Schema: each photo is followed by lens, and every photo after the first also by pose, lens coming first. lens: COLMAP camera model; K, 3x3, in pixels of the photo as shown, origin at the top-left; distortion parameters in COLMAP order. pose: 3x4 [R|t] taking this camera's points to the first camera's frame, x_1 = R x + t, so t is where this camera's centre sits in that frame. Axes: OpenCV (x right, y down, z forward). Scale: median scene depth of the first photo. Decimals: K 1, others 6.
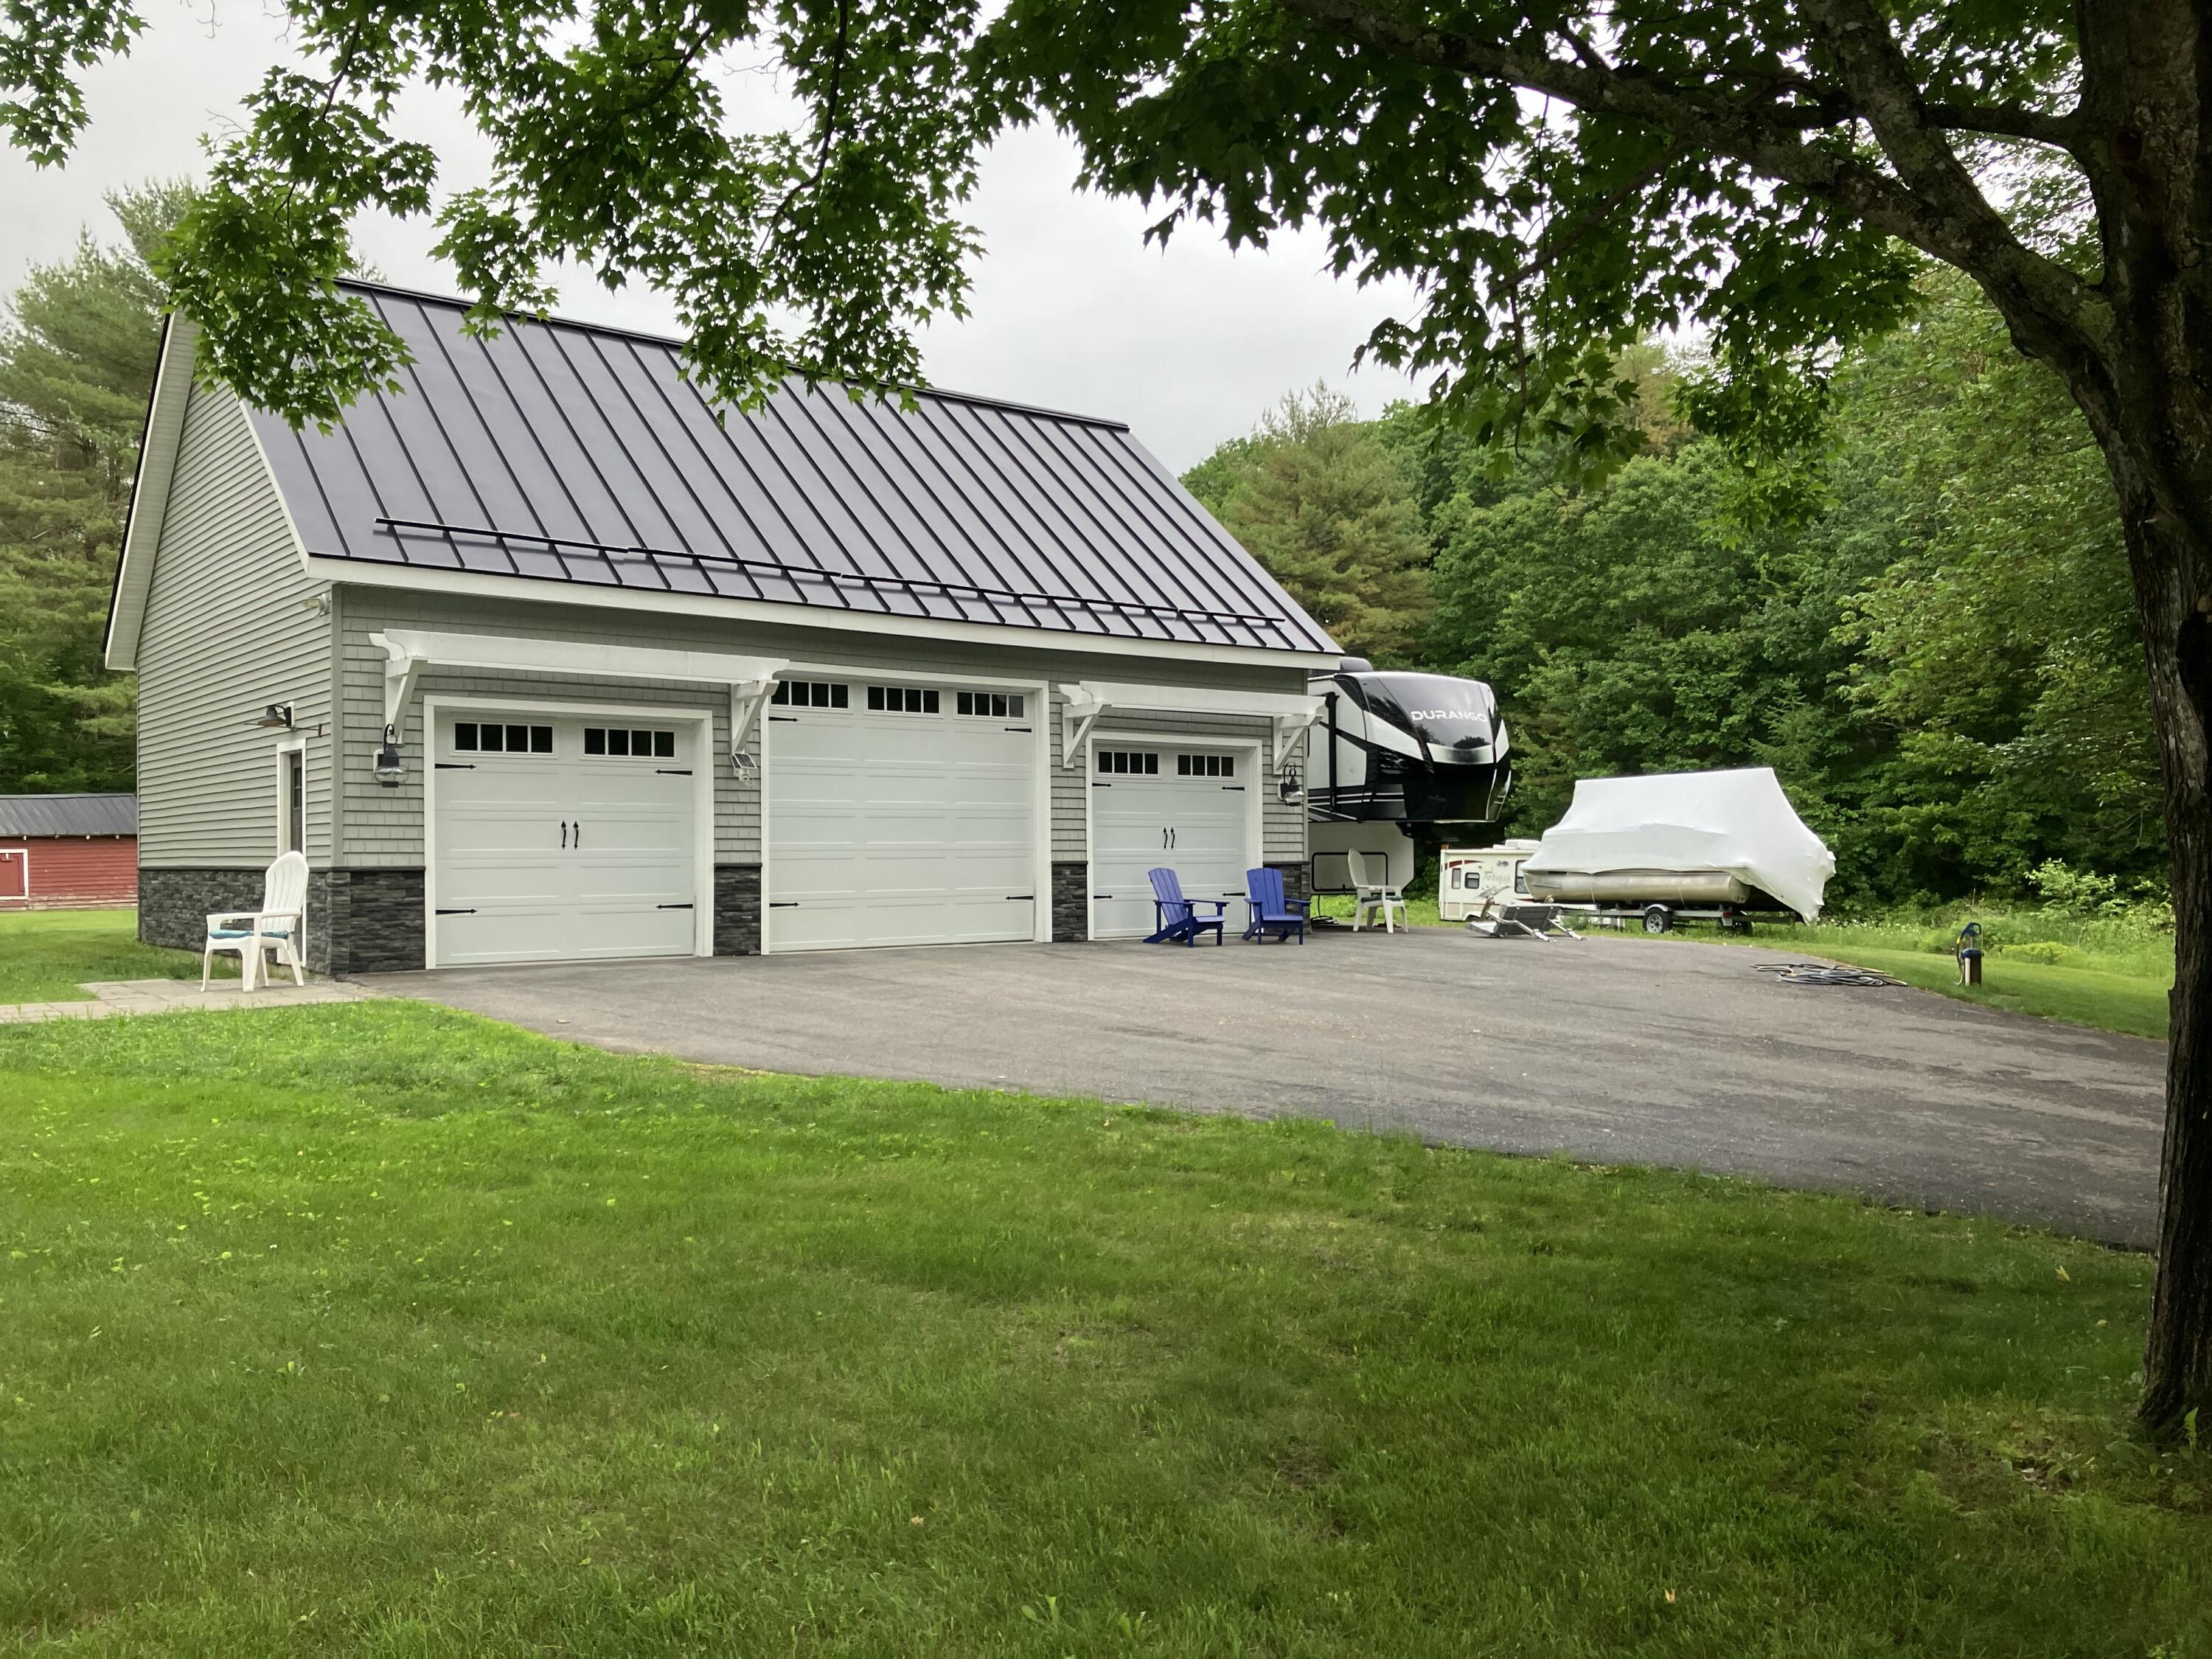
lens RADIAL K [[1810.7, 0, 1106.0], [0, 1810.7, 829.5], [0, 0, 1]] dist [0.247494, -0.001266]
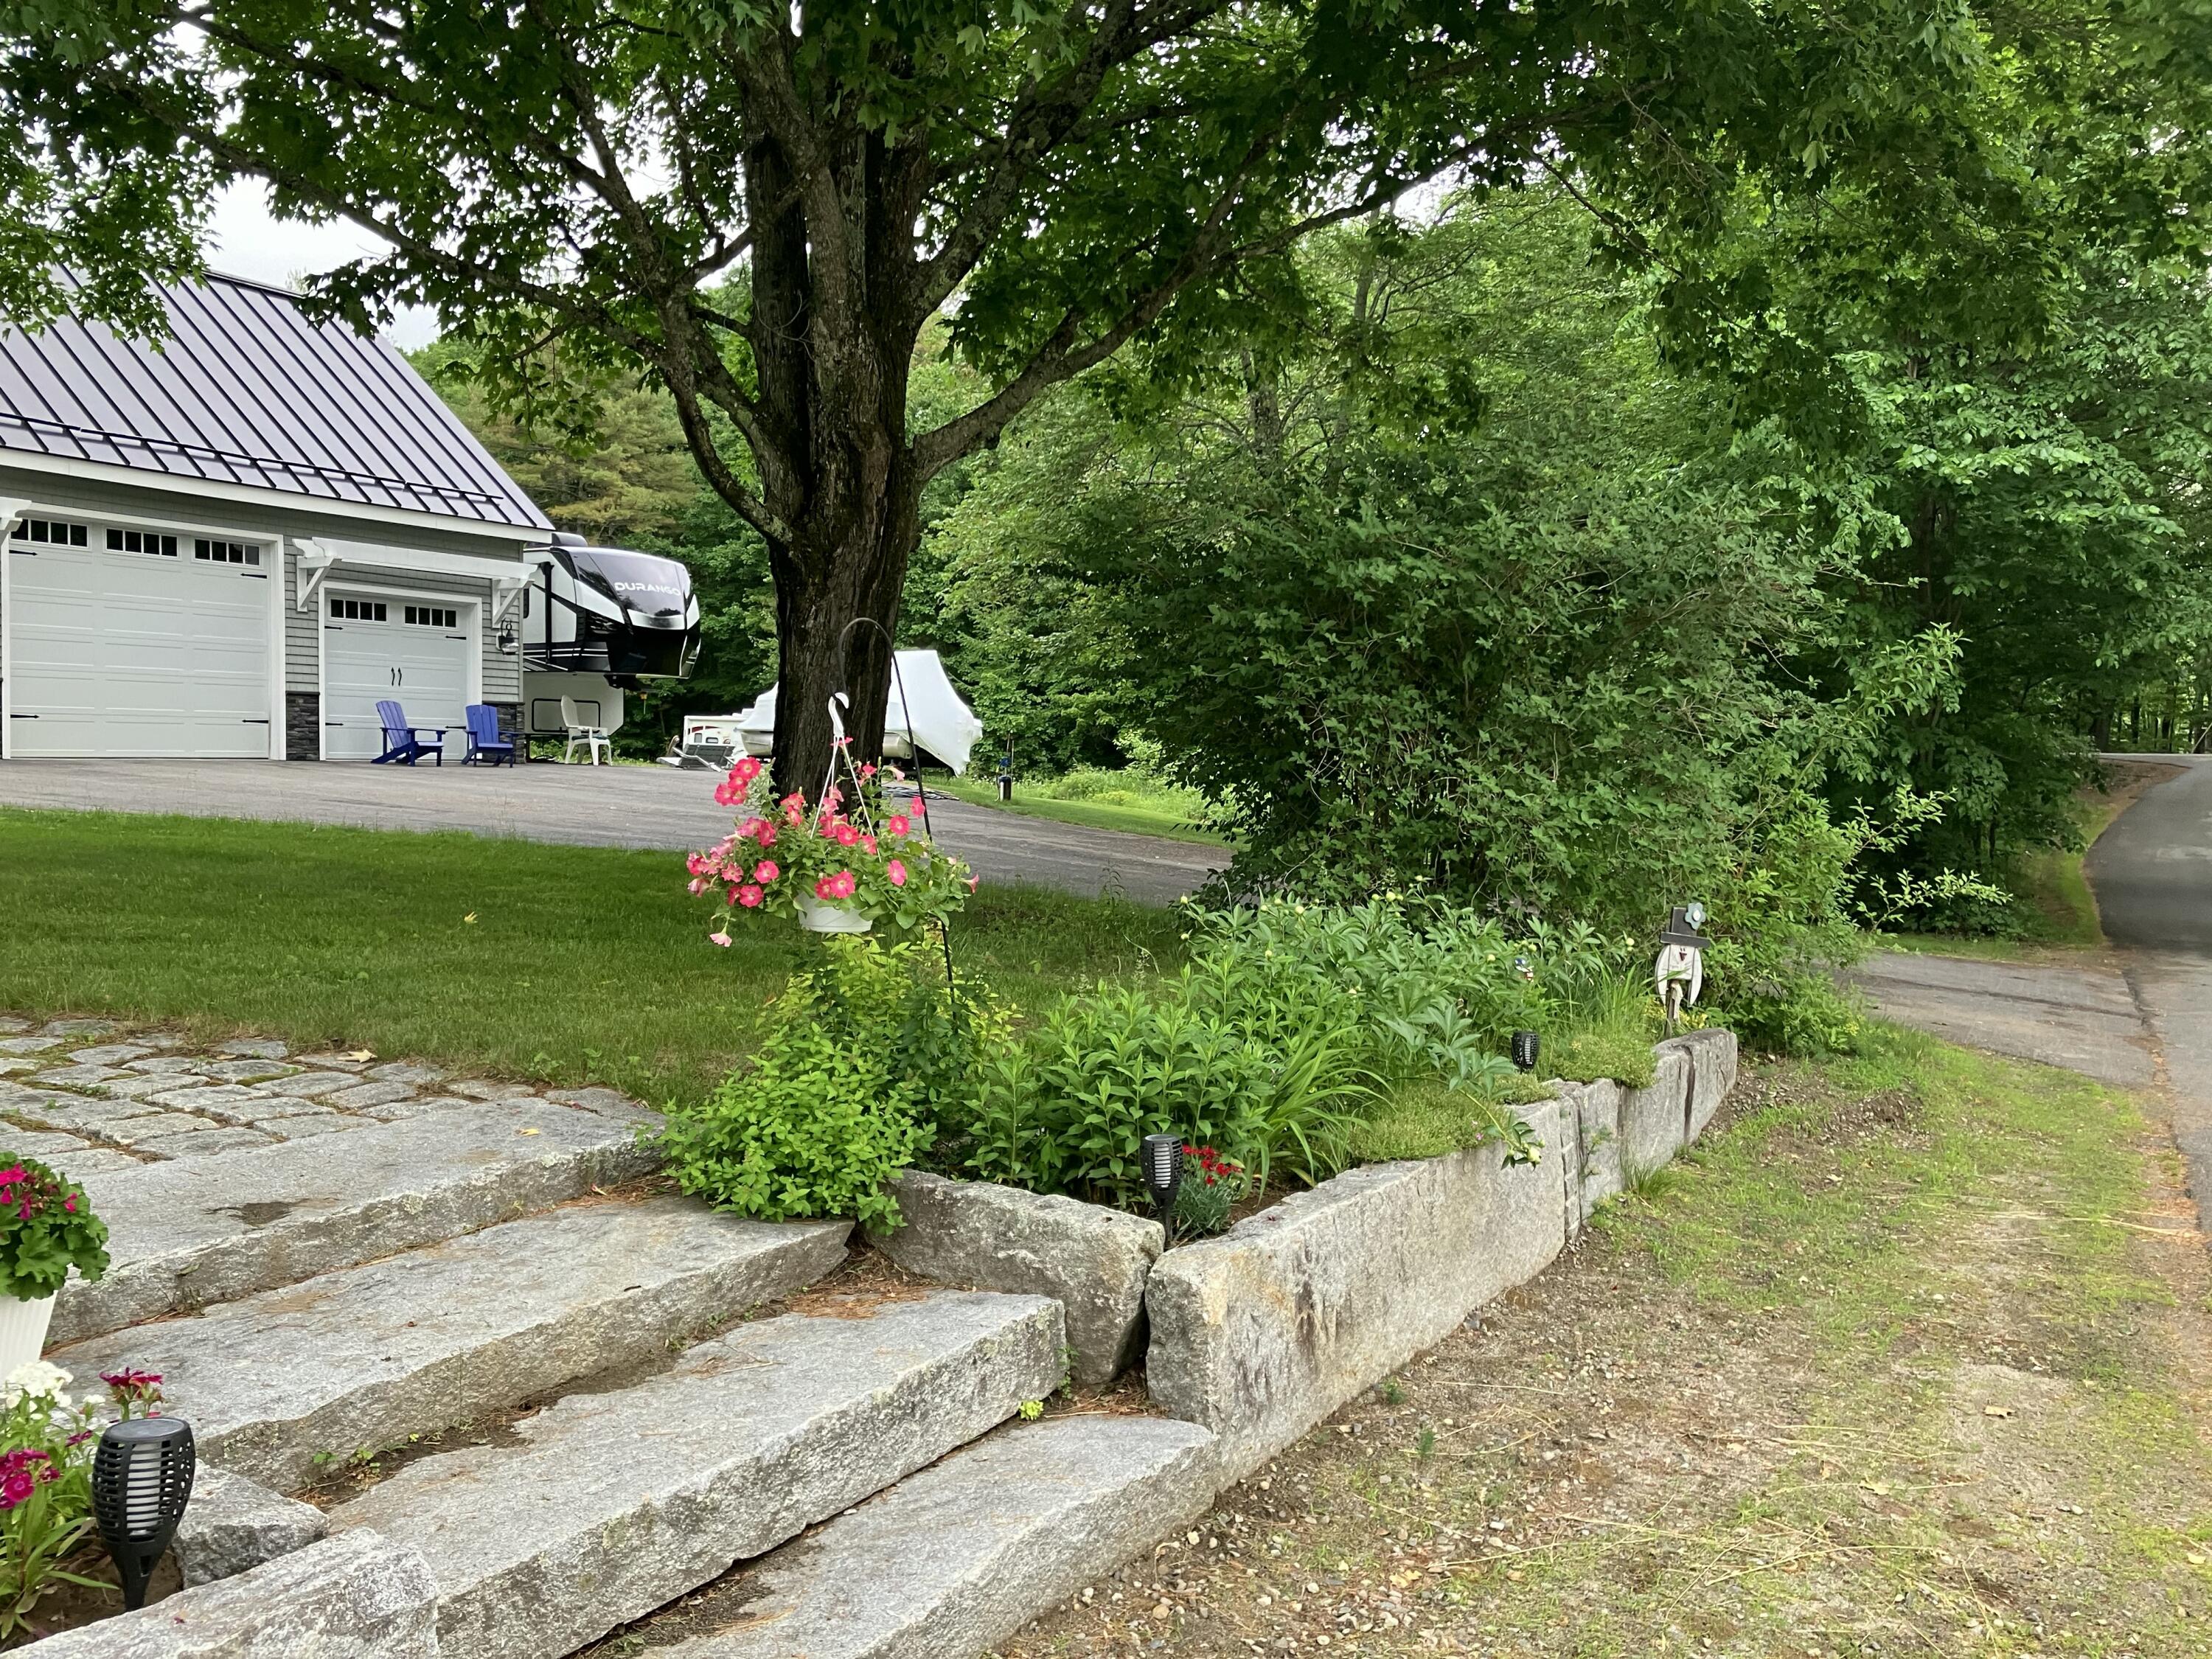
lens RADIAL K [[1853.2, 0, 1101.4], [0, 1853.2, 839.2], [0, 0, 1]] dist [0.040474, 0.001427]
pose [[0.931089, 0.008070, 0.364703, 0.020686], [-0.032343, 0.997644, 0.060497, 0.022628], [-0.363355, -0.068124, 0.929157, -0.309598]]
